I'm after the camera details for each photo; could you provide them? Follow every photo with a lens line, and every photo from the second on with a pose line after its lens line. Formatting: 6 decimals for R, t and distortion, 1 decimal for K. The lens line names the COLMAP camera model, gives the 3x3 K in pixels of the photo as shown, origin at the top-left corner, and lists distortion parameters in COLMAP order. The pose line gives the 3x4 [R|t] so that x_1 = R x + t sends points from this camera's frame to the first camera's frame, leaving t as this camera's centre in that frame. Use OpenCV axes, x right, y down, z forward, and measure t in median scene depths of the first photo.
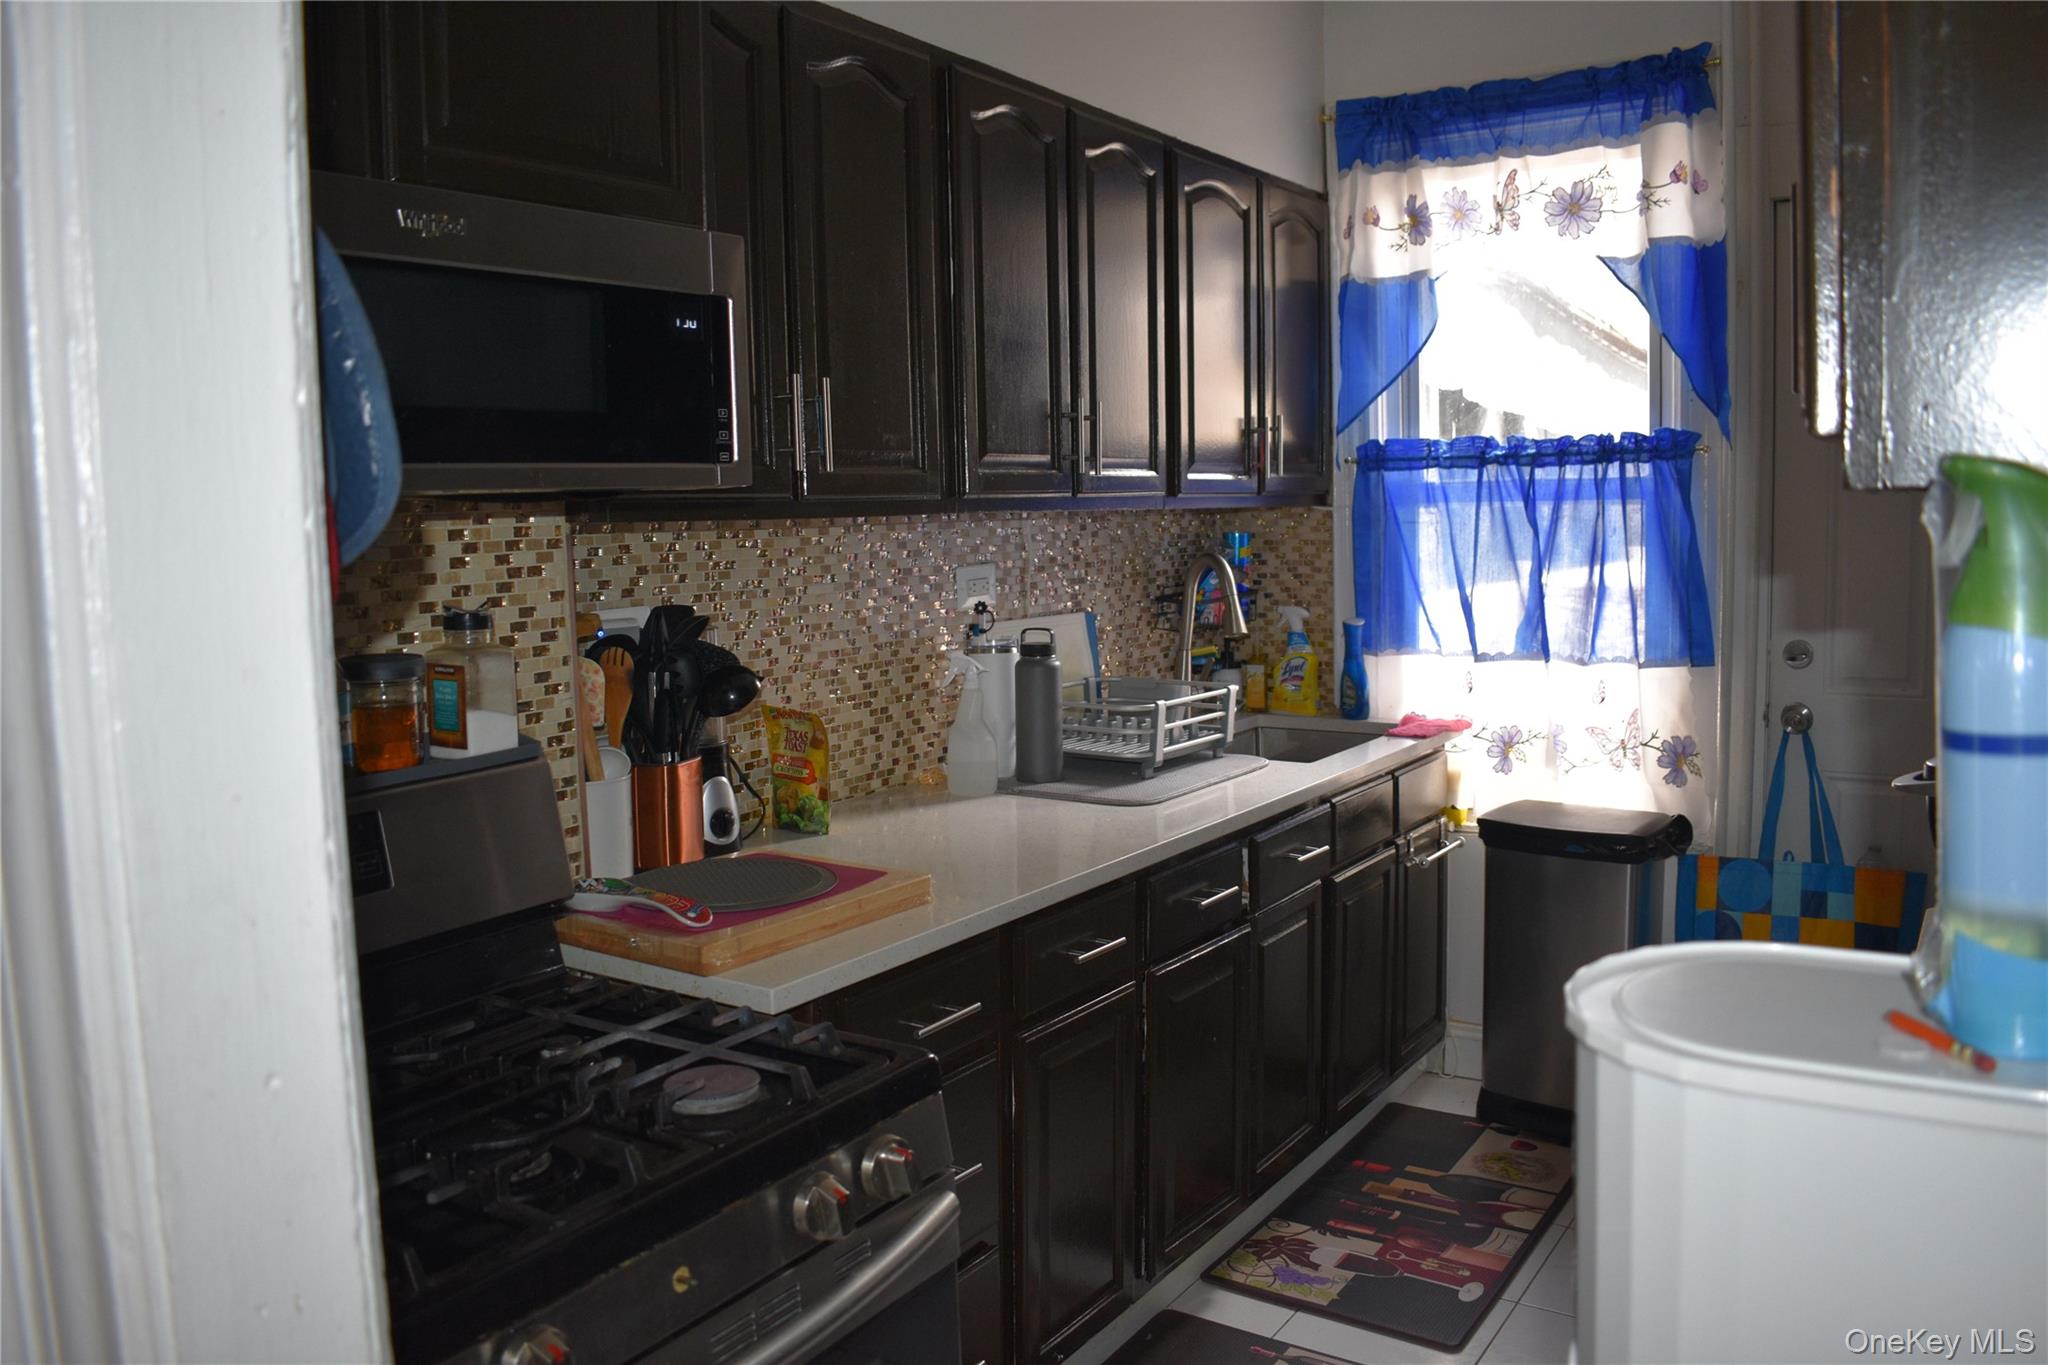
lens RADIAL K [[1603.1, 0, 1024.0], [0, 1603.1, 682.5], [0, 0, 1]] dist [-0.087770, 0.011131]
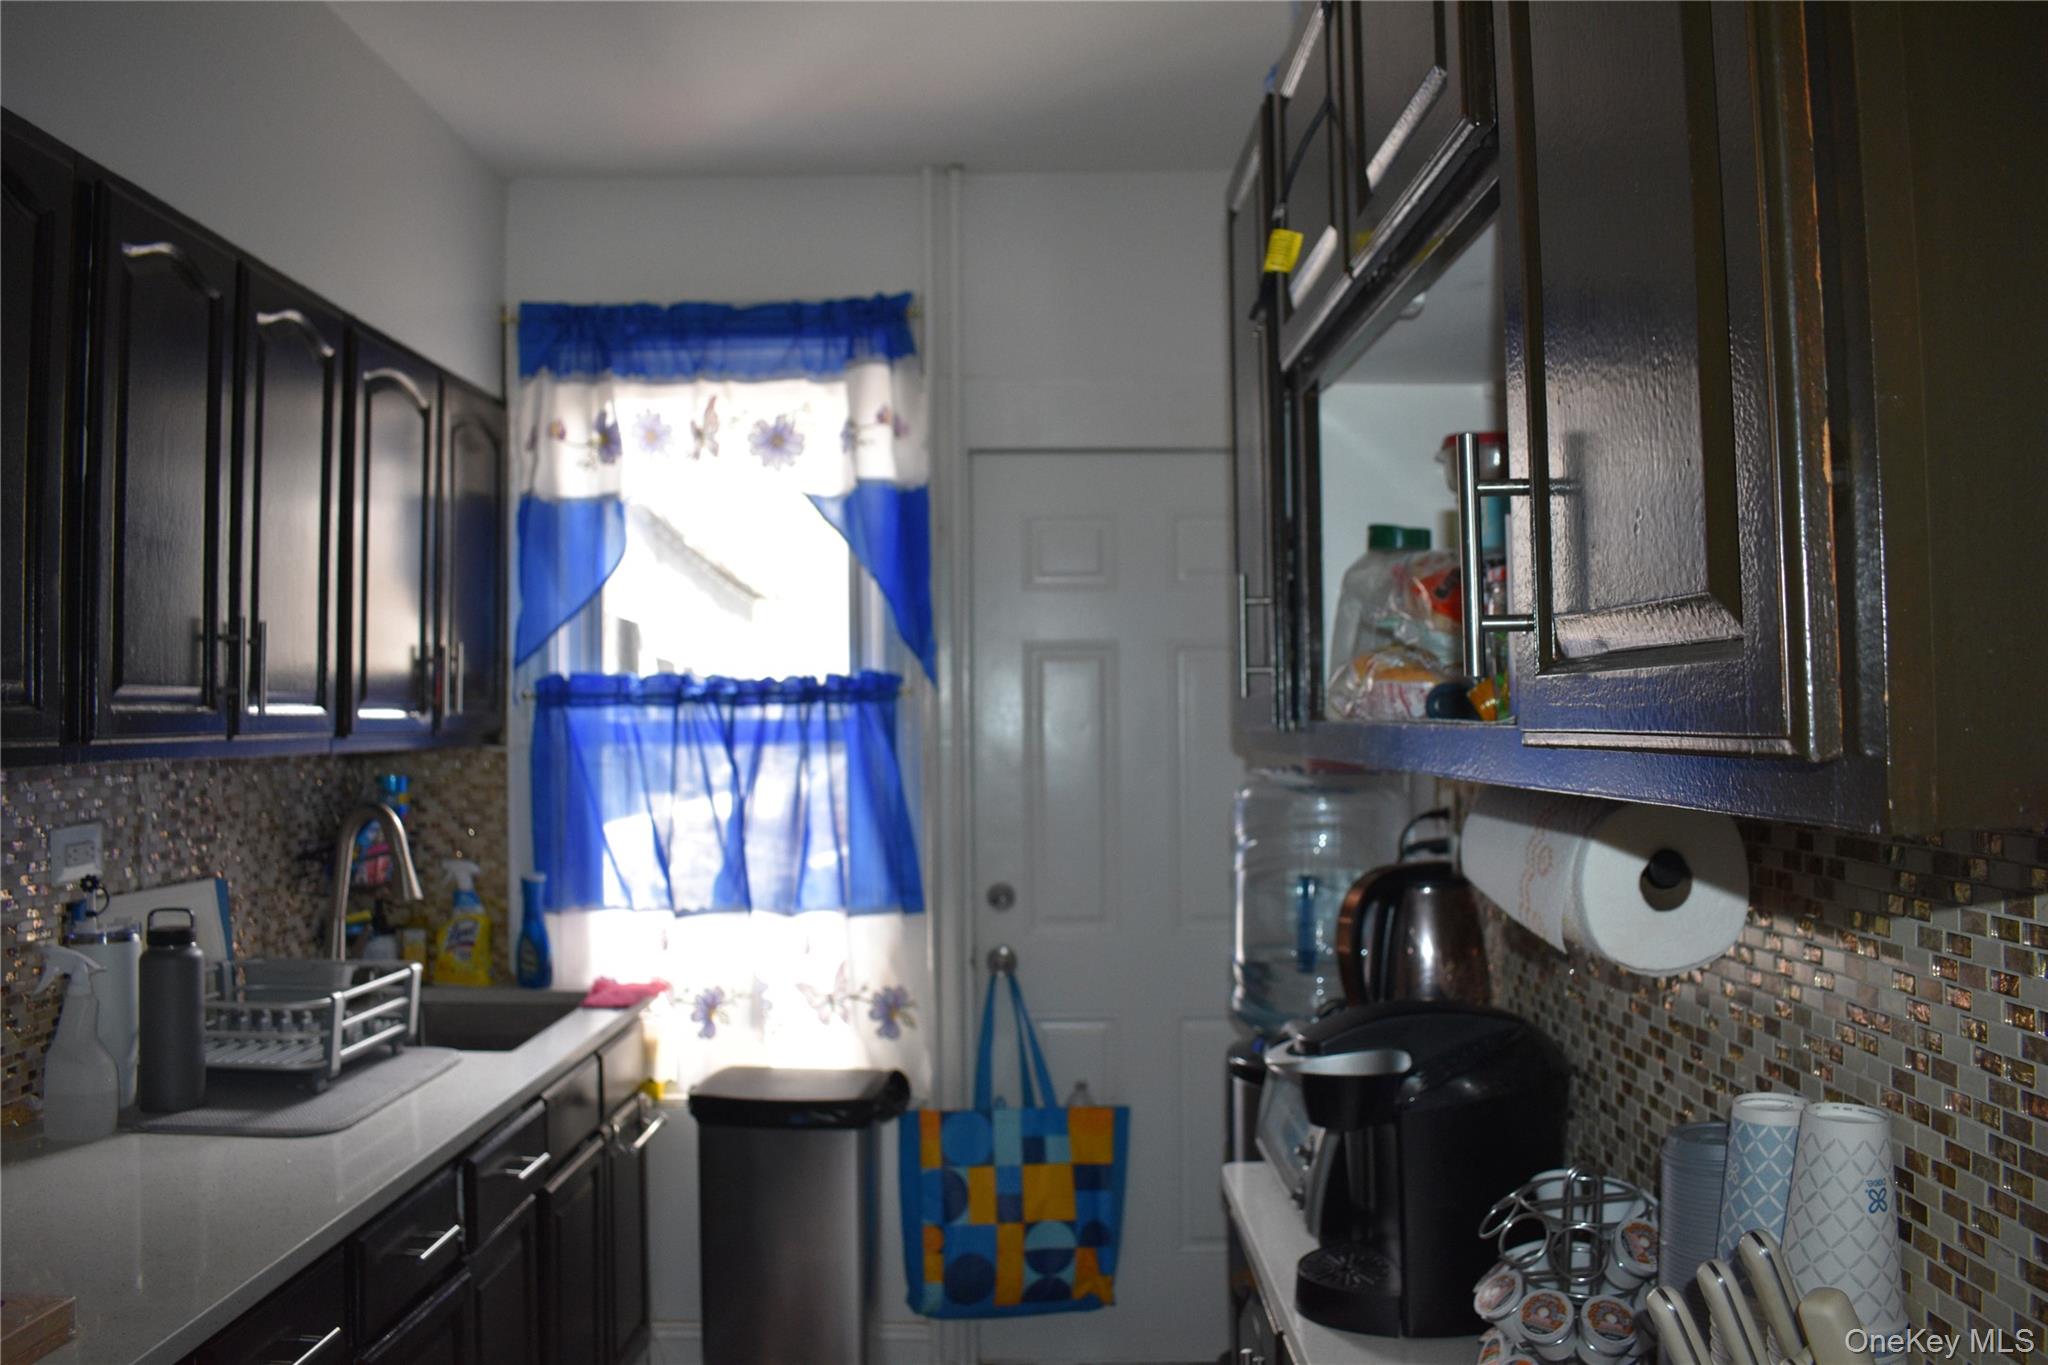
lens RADIAL K [[1603.1, 0, 1024.0], [0, 1603.1, 682.5], [0, 0, 1]] dist [-0.087770, 0.011131]
pose [[0.839780, 0.027832, 0.542212, -0.048437], [0.047463, 0.991098, -0.124385, -0.024337], [-0.540848, 0.130191, 0.830984, 0.118513]]
